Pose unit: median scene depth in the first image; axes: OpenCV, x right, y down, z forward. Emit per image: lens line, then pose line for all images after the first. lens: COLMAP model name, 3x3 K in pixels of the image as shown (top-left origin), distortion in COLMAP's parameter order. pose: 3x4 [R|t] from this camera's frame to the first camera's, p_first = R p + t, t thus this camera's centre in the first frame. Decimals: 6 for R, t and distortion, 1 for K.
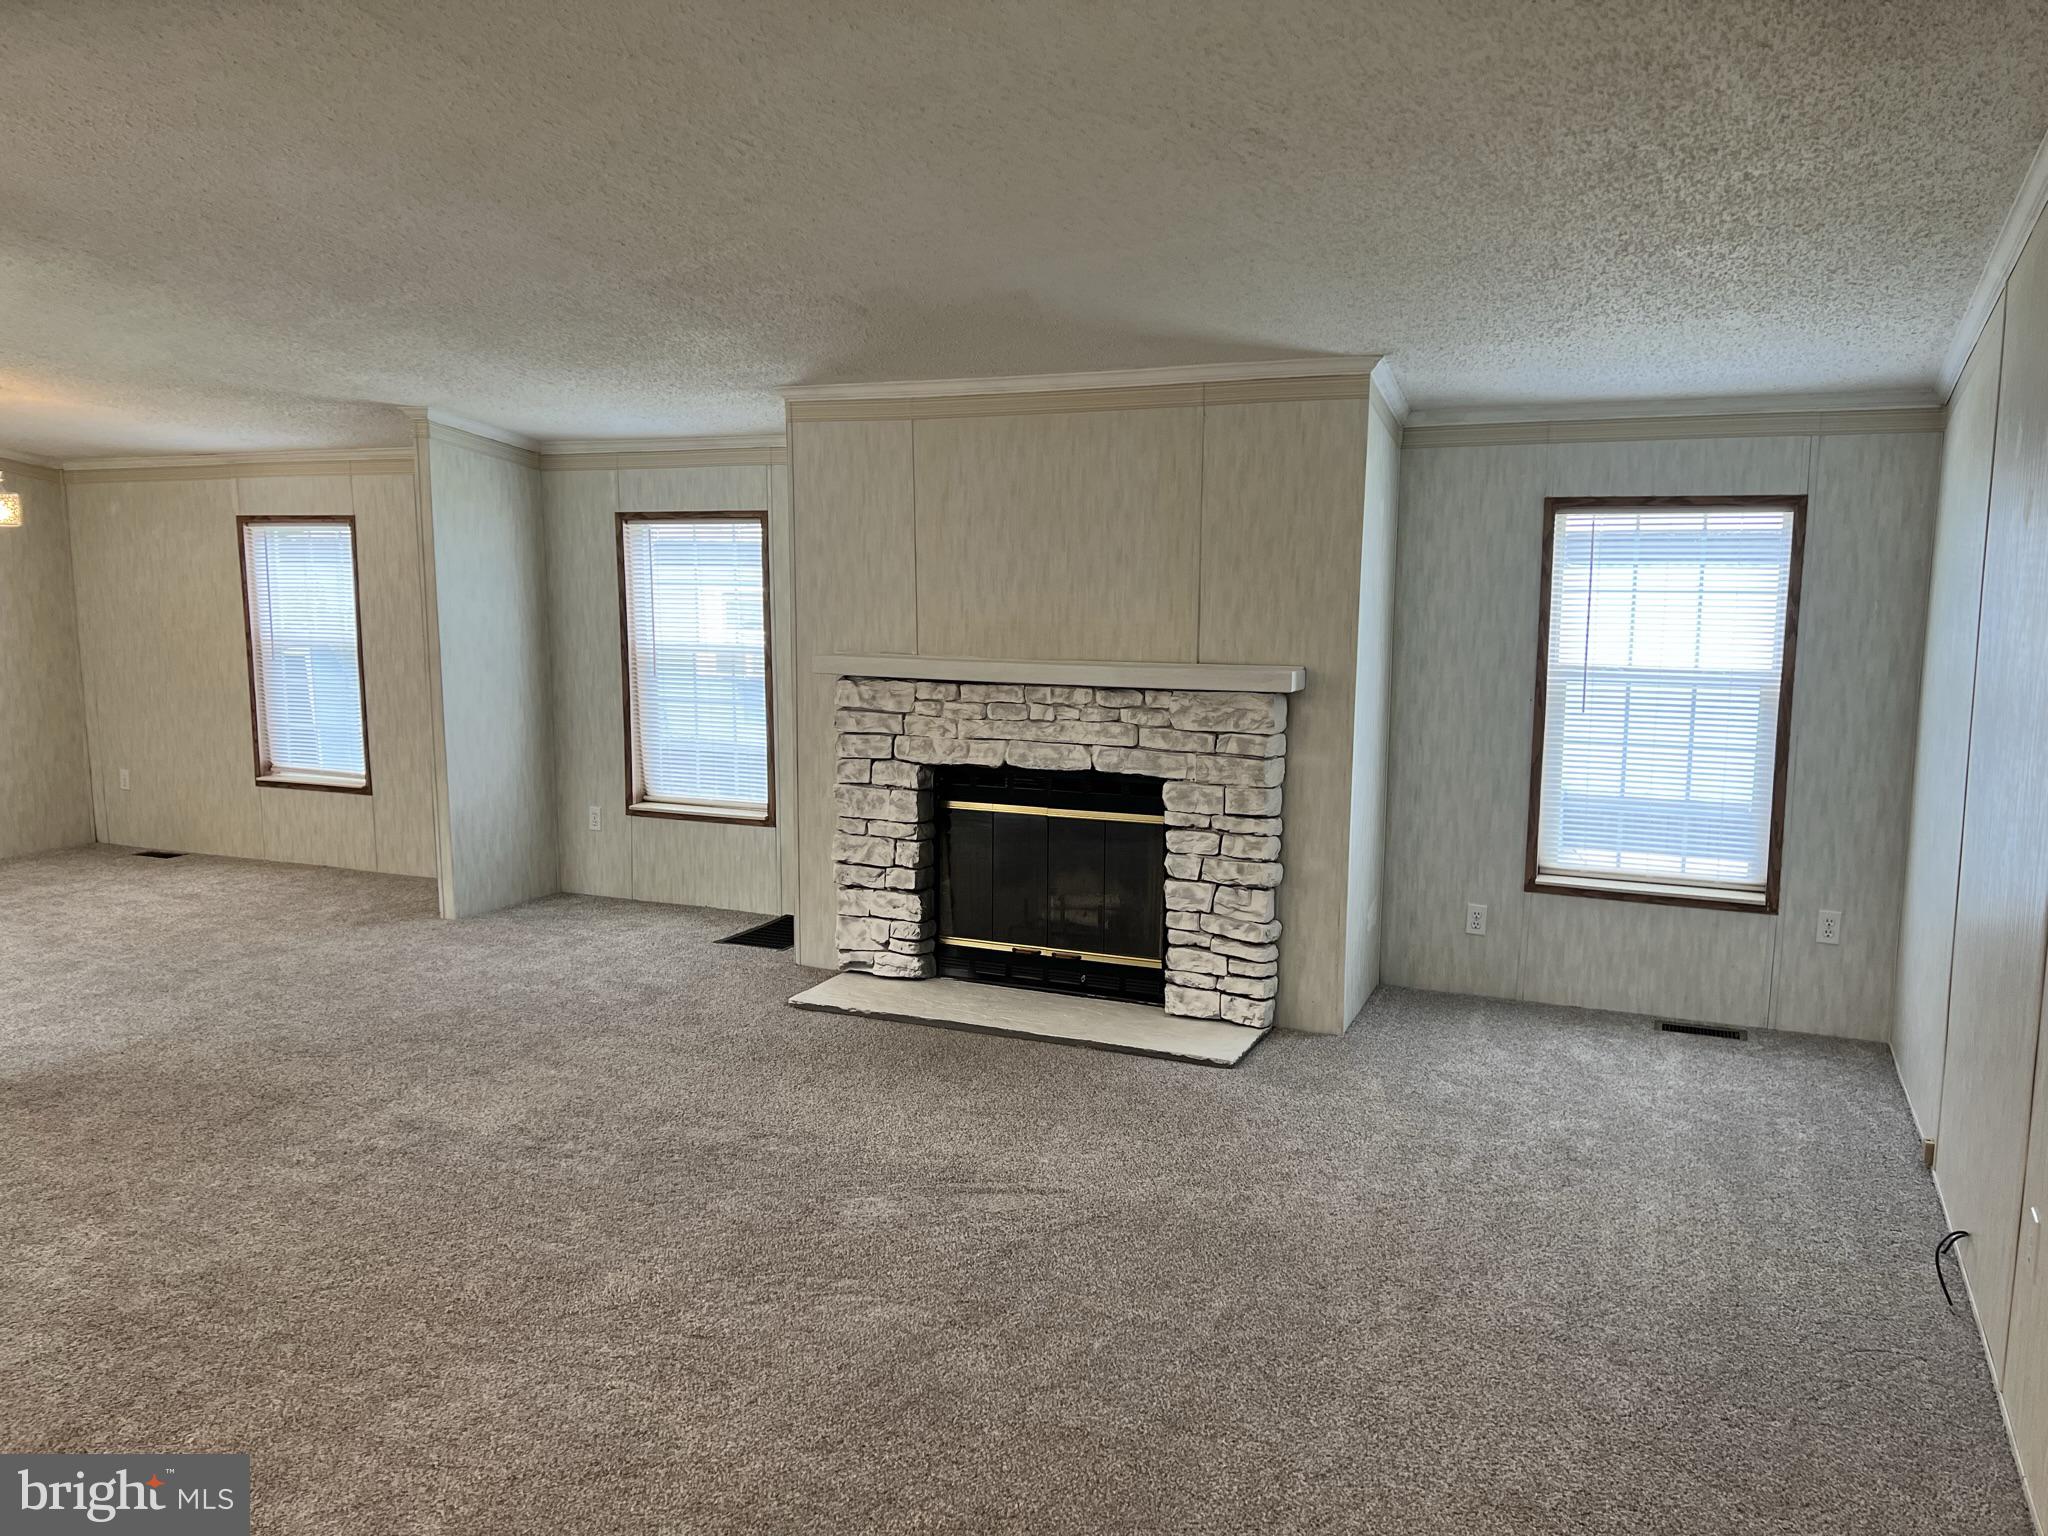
lens RADIAL K [[1550.3, 0, 1024.9], [0, 1550.3, 773.3], [0, 0, 1]] dist [0.109877, -0.122202]
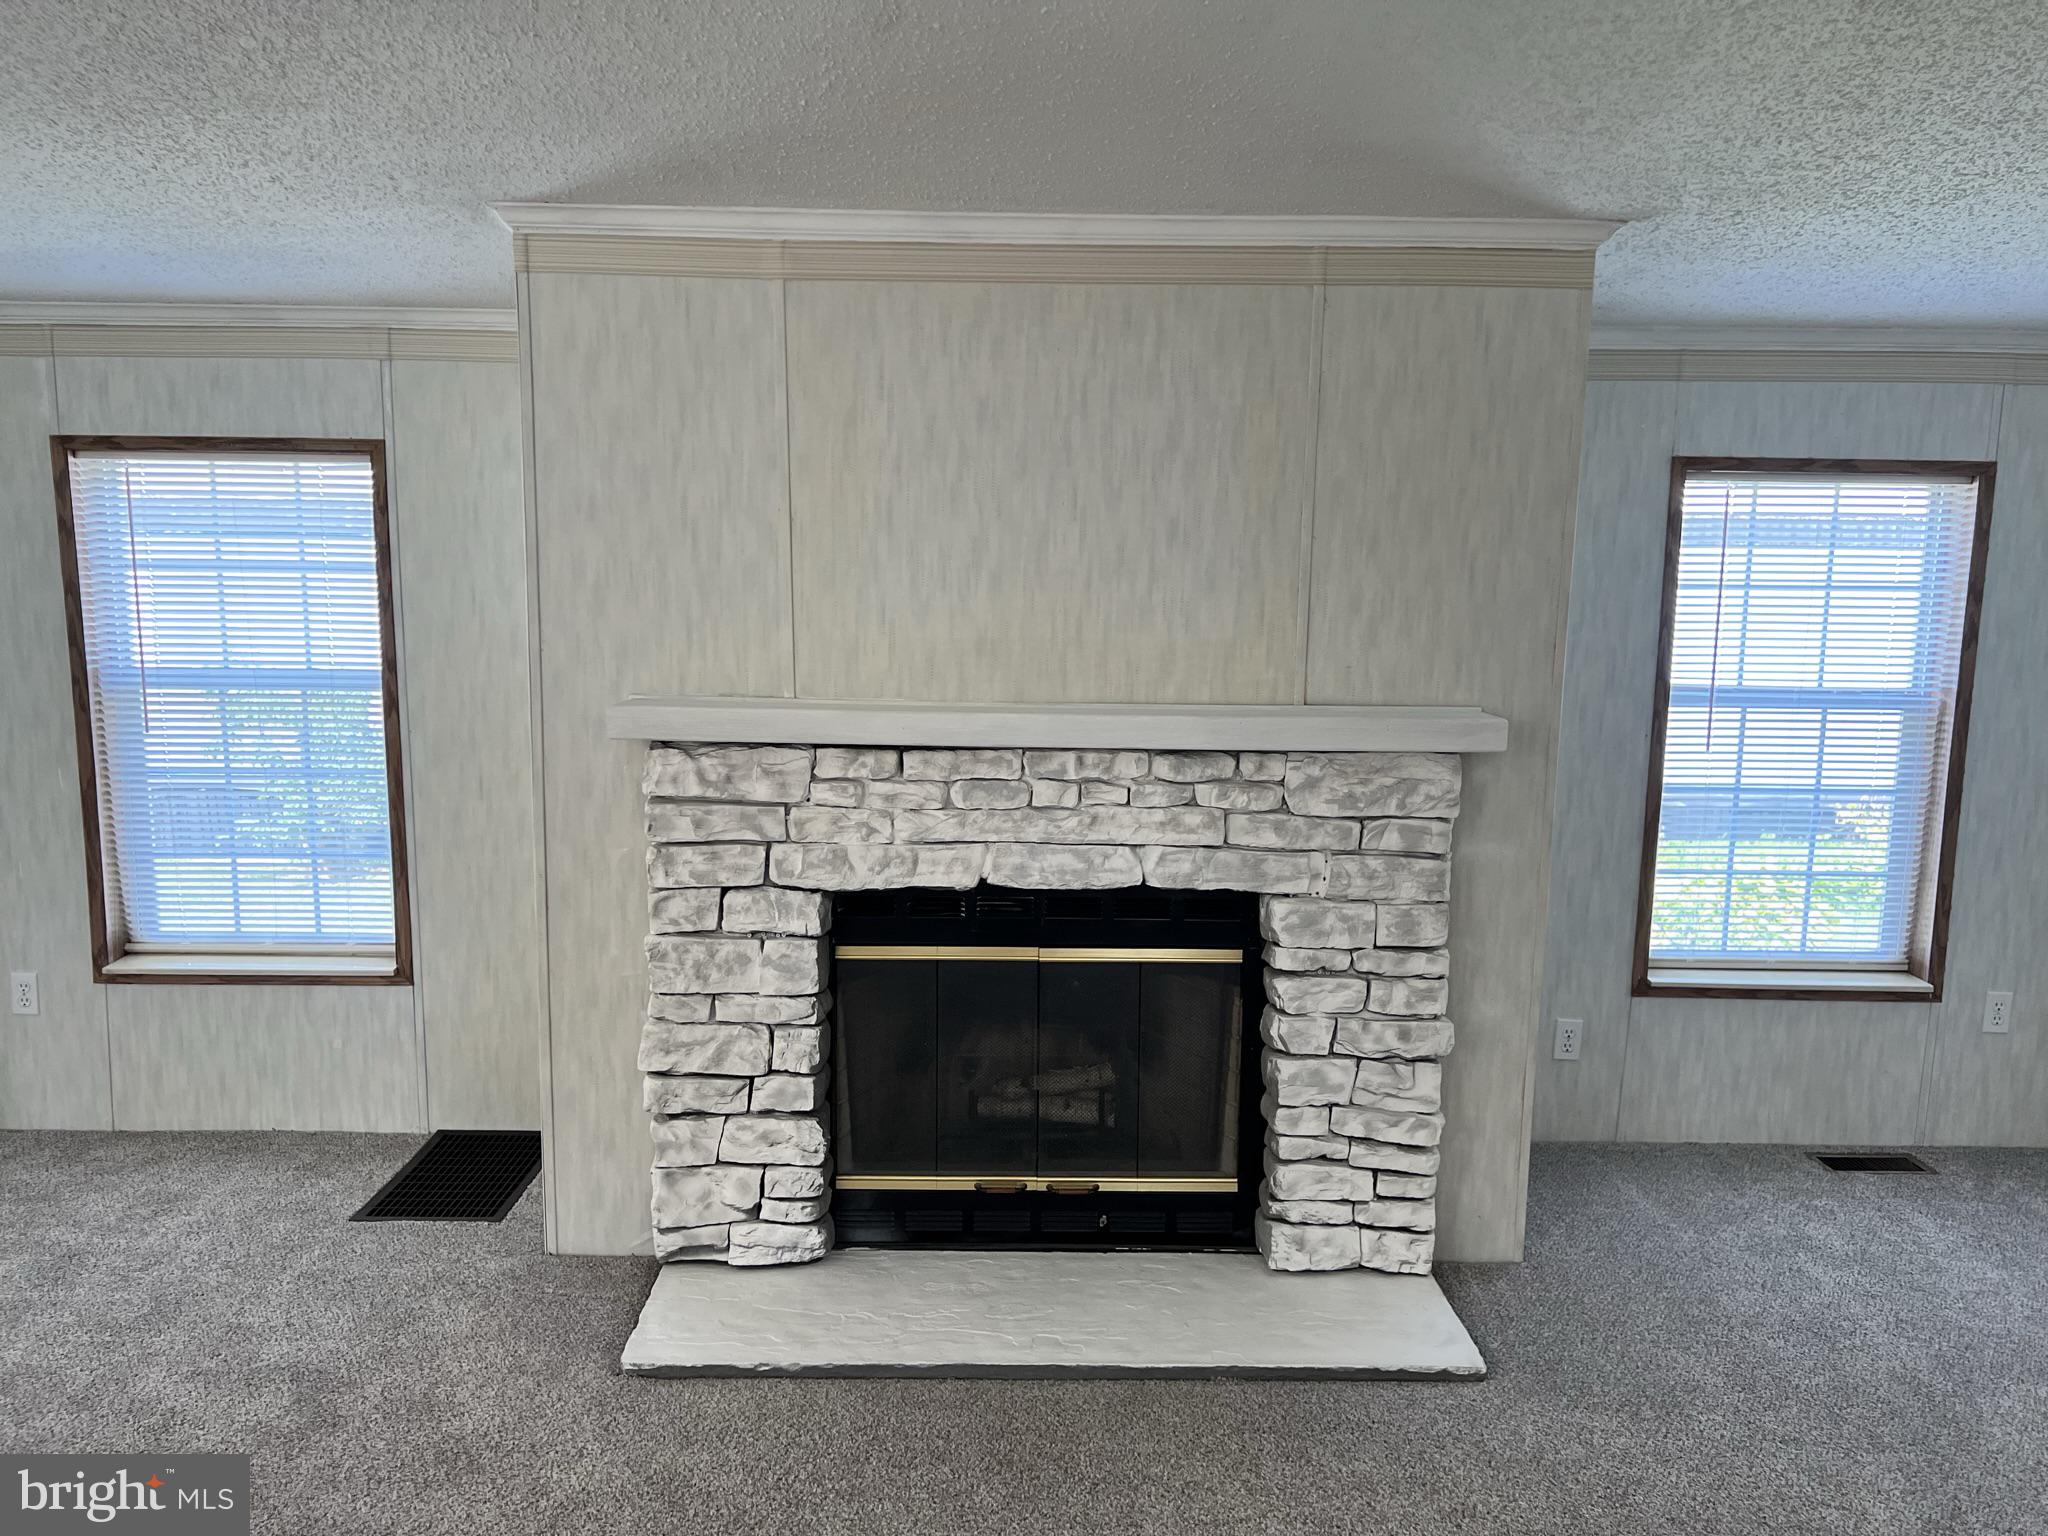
lens RADIAL K [[1545.1, 0, 1028.6], [0, 1545.1, 760.9], [0, 0, 1]] dist [0.068748, -0.094327]
pose [[0.906819, -0.051227, 0.418396, -0.238082], [0.045822, 0.998686, 0.022963, -0.064615], [-0.419022, -0.001651, 0.907975, 0.463943]]
